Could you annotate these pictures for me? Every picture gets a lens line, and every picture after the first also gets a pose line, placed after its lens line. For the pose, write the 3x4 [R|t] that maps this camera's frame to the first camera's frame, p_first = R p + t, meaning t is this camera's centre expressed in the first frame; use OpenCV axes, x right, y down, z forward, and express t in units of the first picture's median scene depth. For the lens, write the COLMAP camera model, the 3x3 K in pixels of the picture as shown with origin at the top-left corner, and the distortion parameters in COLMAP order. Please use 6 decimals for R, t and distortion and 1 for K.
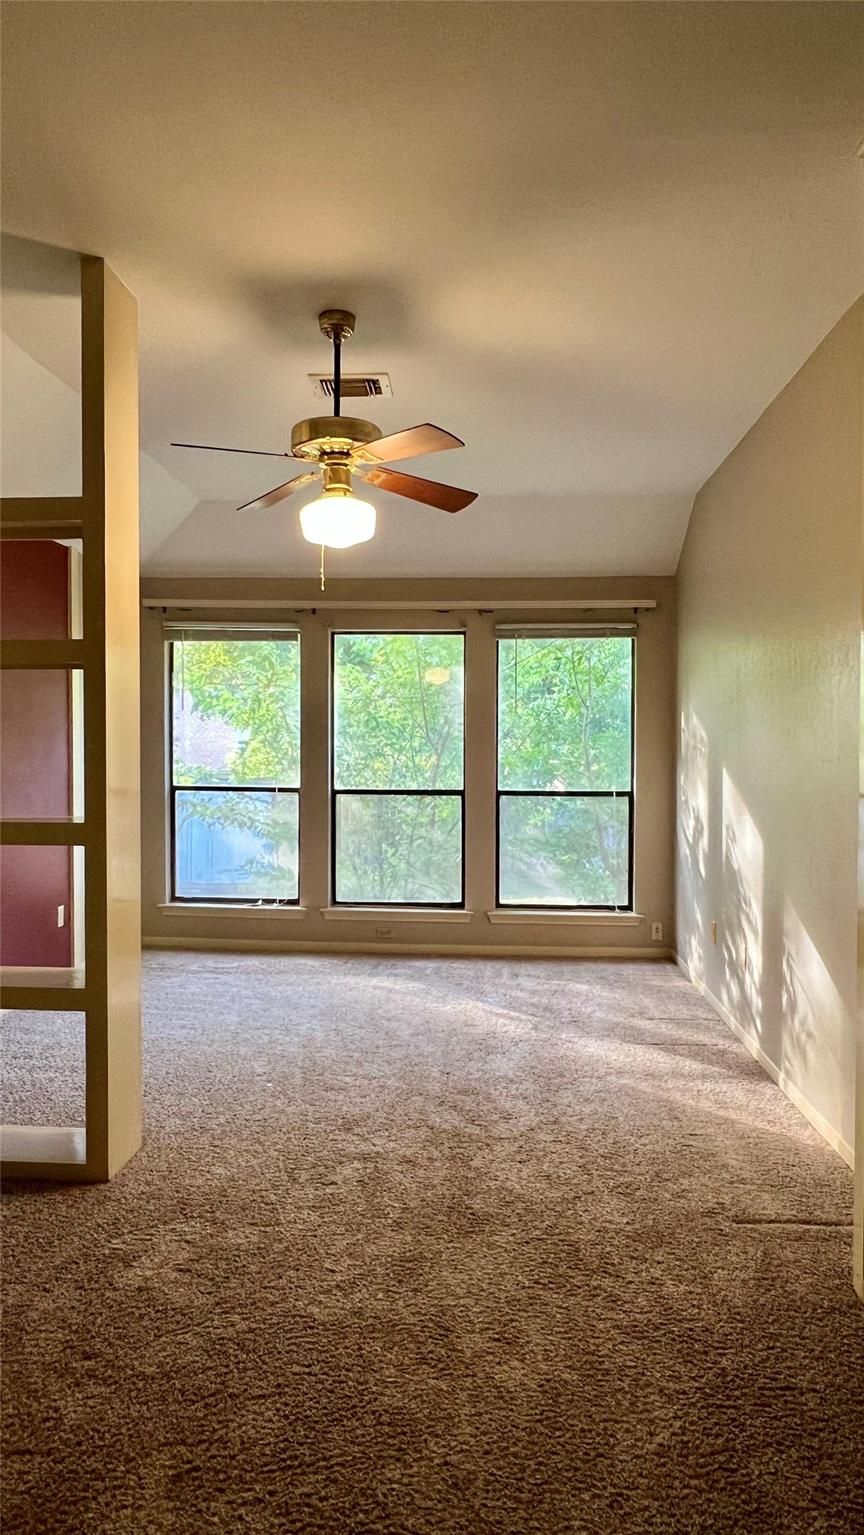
lens RADIAL K [[992.2, 0, 431.1], [0, 992.2, 765.0], [0, 0, 1]] dist [0.001423, -0.002094]
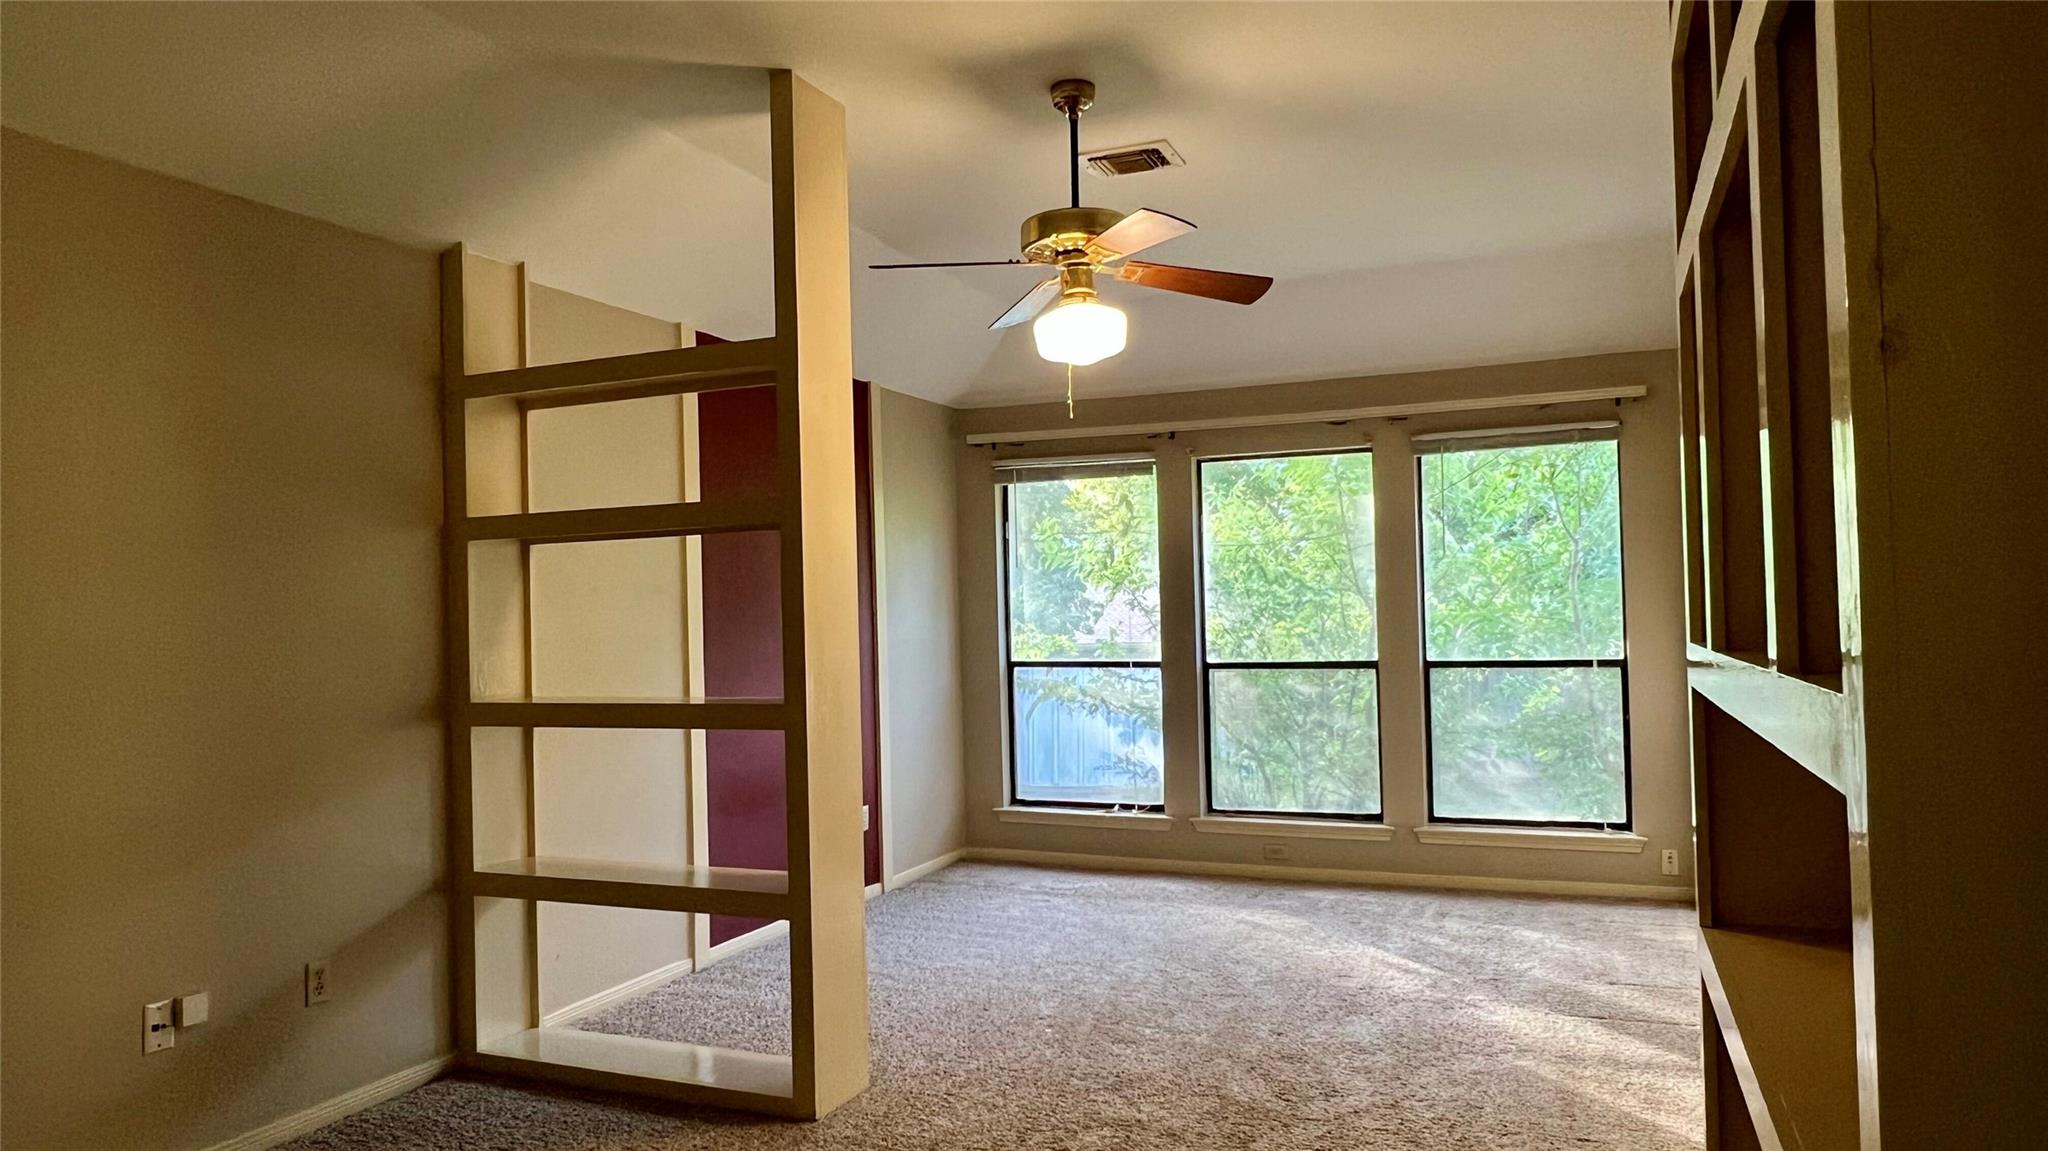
lens RADIAL K [[1323.8, 0, 1034.9], [0, 1323.8, 585.9], [0, 0, 1]] dist [0.001423, -0.002094]
pose [[0.946784, -0.033963, -0.320073, 0.147812], [0.022584, 0.998976, -0.039200, 0.002968], [0.321077, 0.029885, 0.946581, -0.025802]]
